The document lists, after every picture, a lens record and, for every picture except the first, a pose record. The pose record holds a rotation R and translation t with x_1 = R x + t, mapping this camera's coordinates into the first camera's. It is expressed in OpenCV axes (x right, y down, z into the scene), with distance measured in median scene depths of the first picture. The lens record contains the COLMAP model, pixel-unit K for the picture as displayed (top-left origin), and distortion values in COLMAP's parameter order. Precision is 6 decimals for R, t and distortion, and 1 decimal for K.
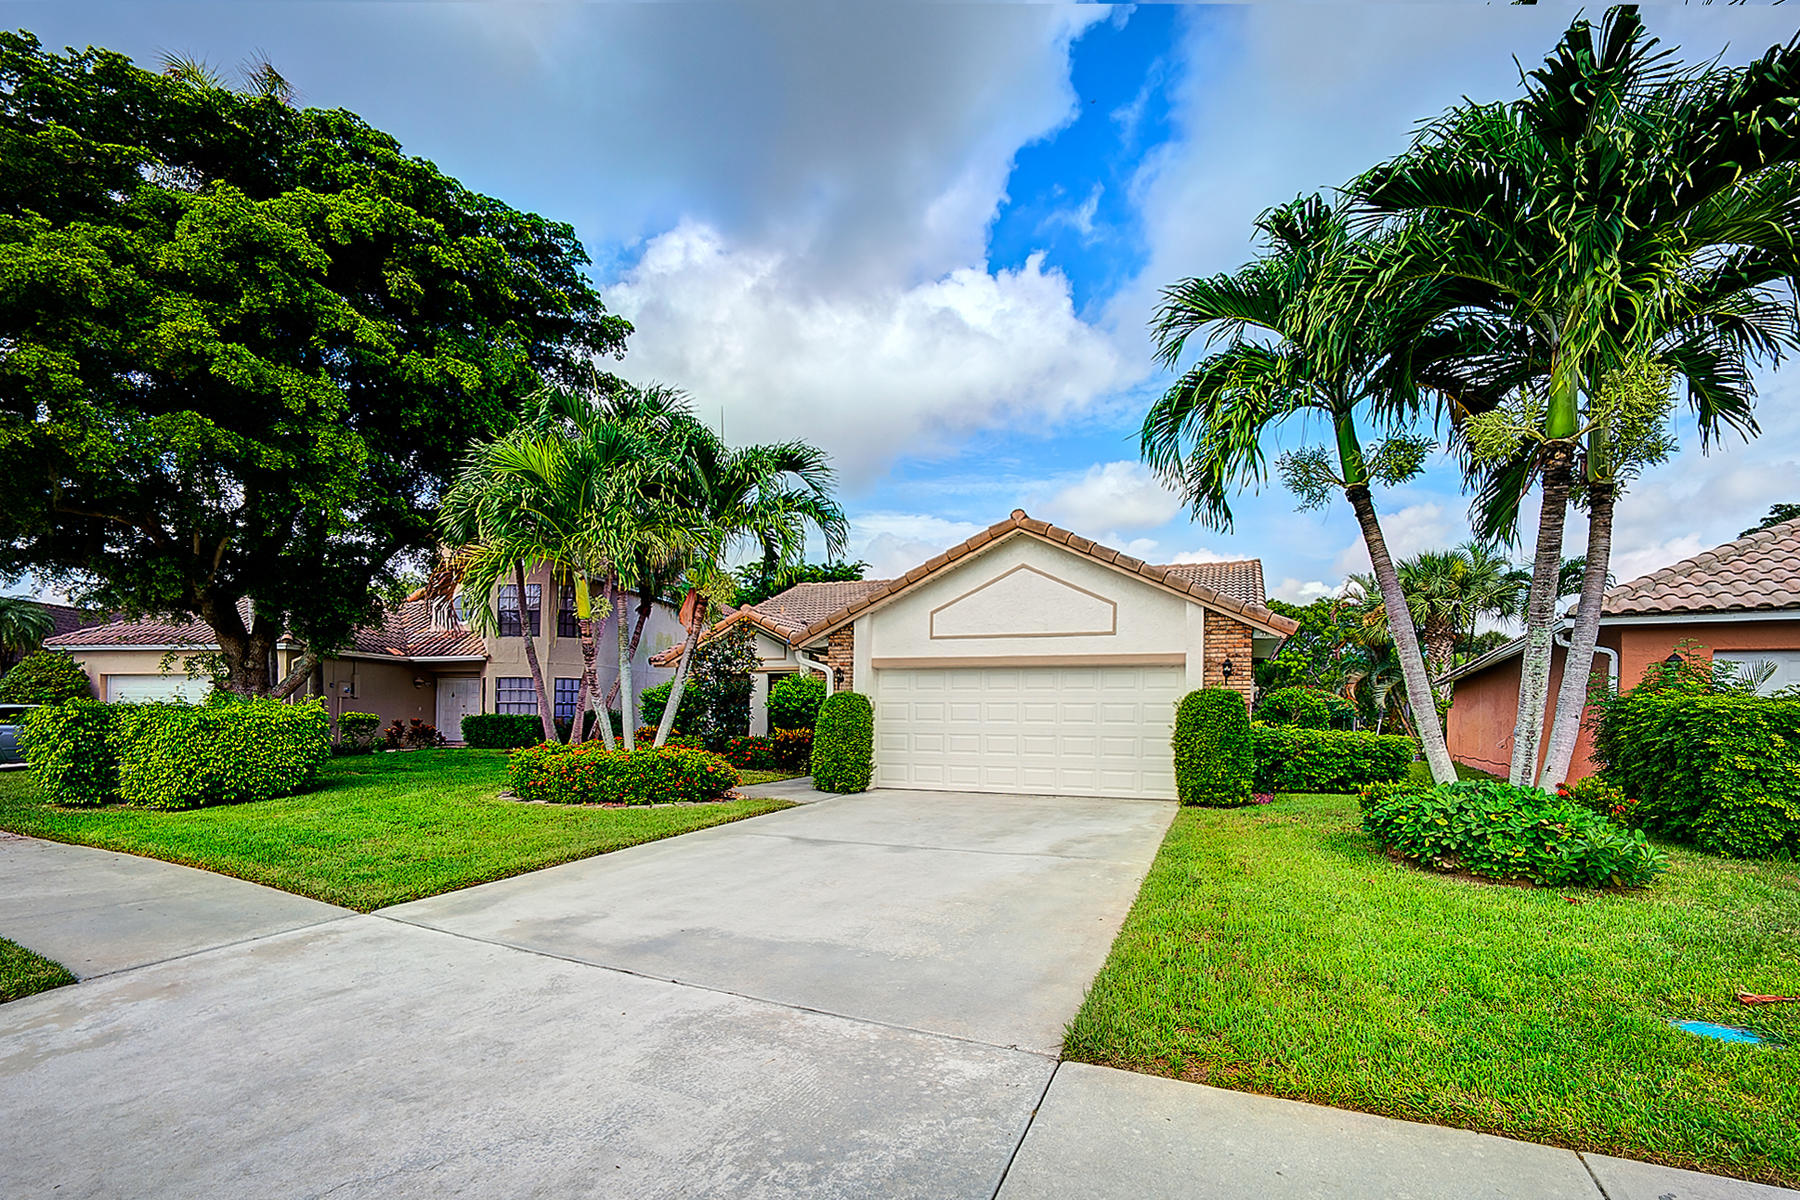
lens RADIAL K [[771.3, 0, 900.1], [0, 771.3, 639.2], [0, 0, 1]] dist [-0.002560, -0.000177]
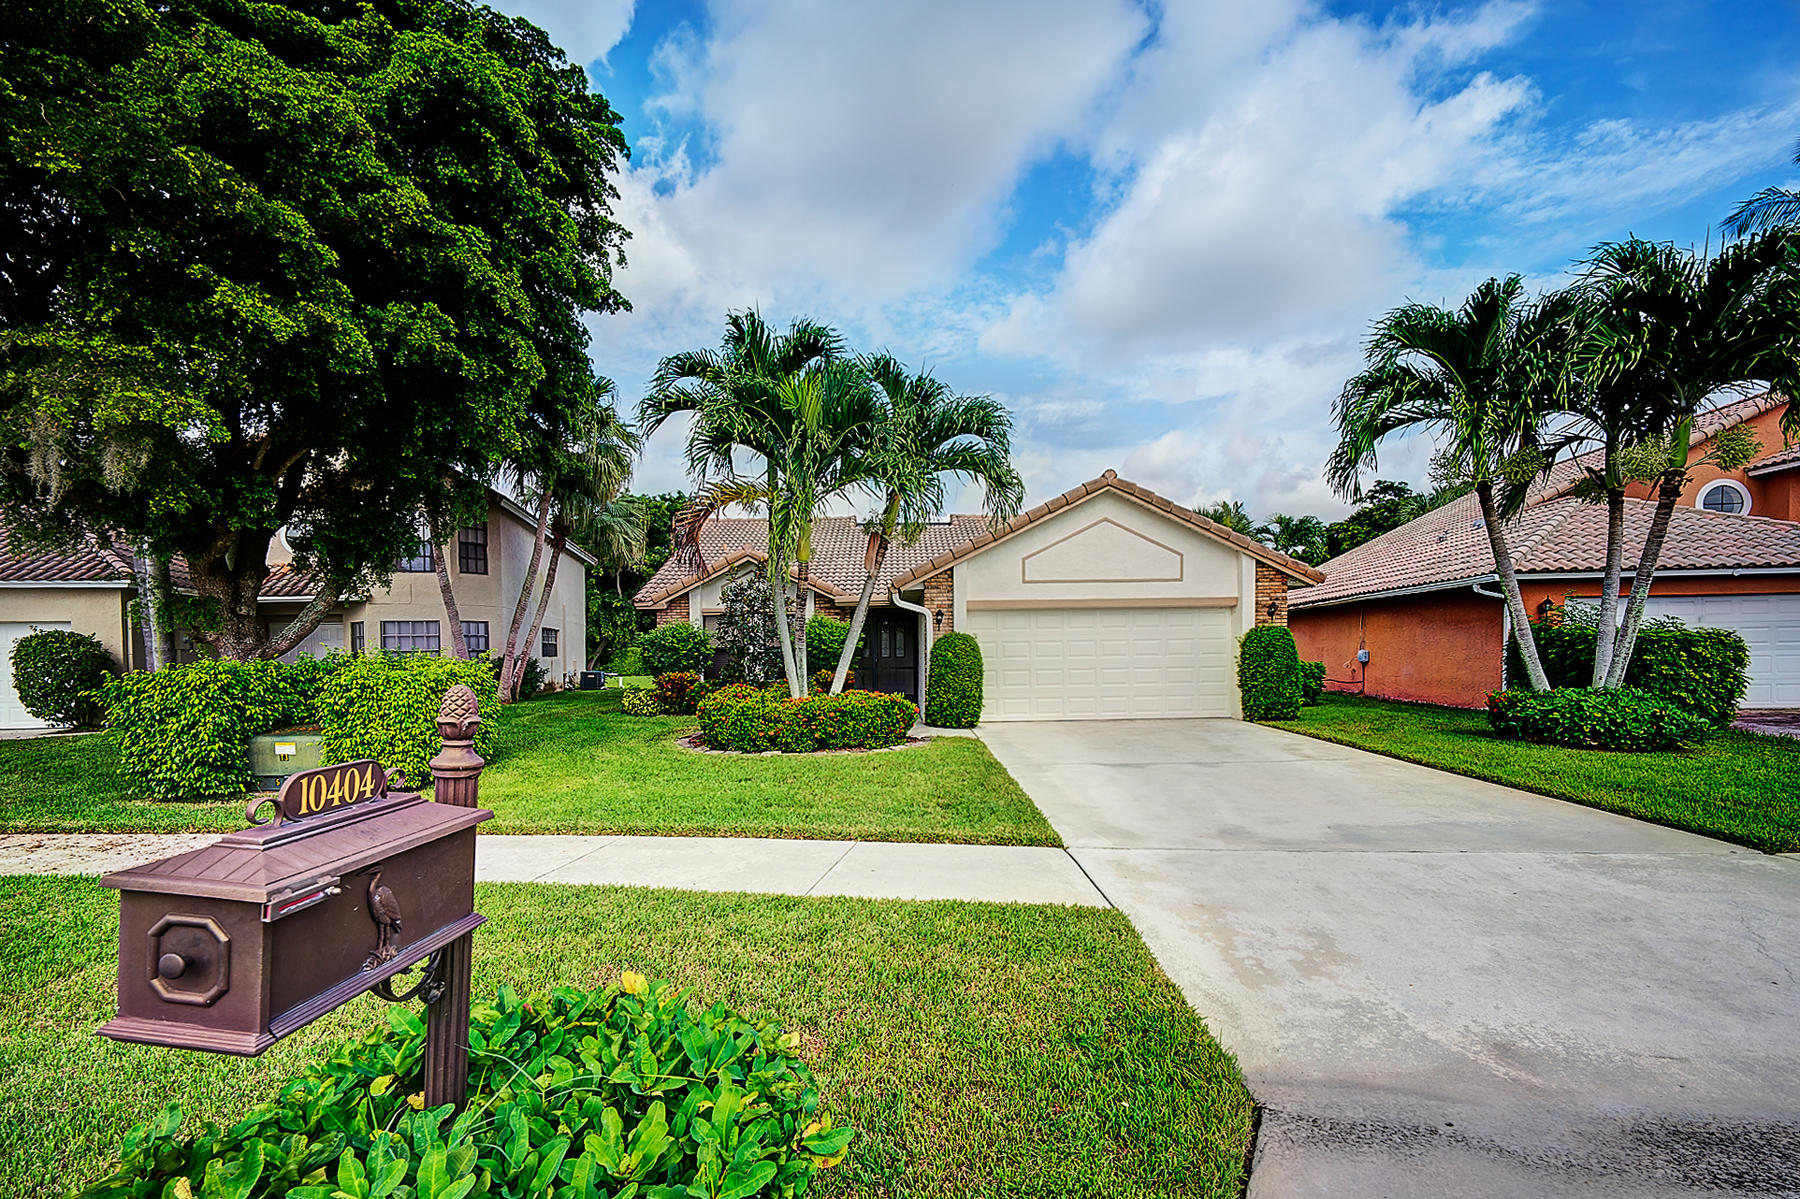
lens RADIAL K [[784.4, 0, 894.9], [0, 784.4, 606.9], [0, 0, 1]] dist [-0.015434, 0.000168]
pose [[0.937049, -0.004773, 0.349166, -0.550124], [-0.010040, 0.999125, 0.040602, -0.010545], [-0.349054, -0.041551, 0.936181, 0.028425]]
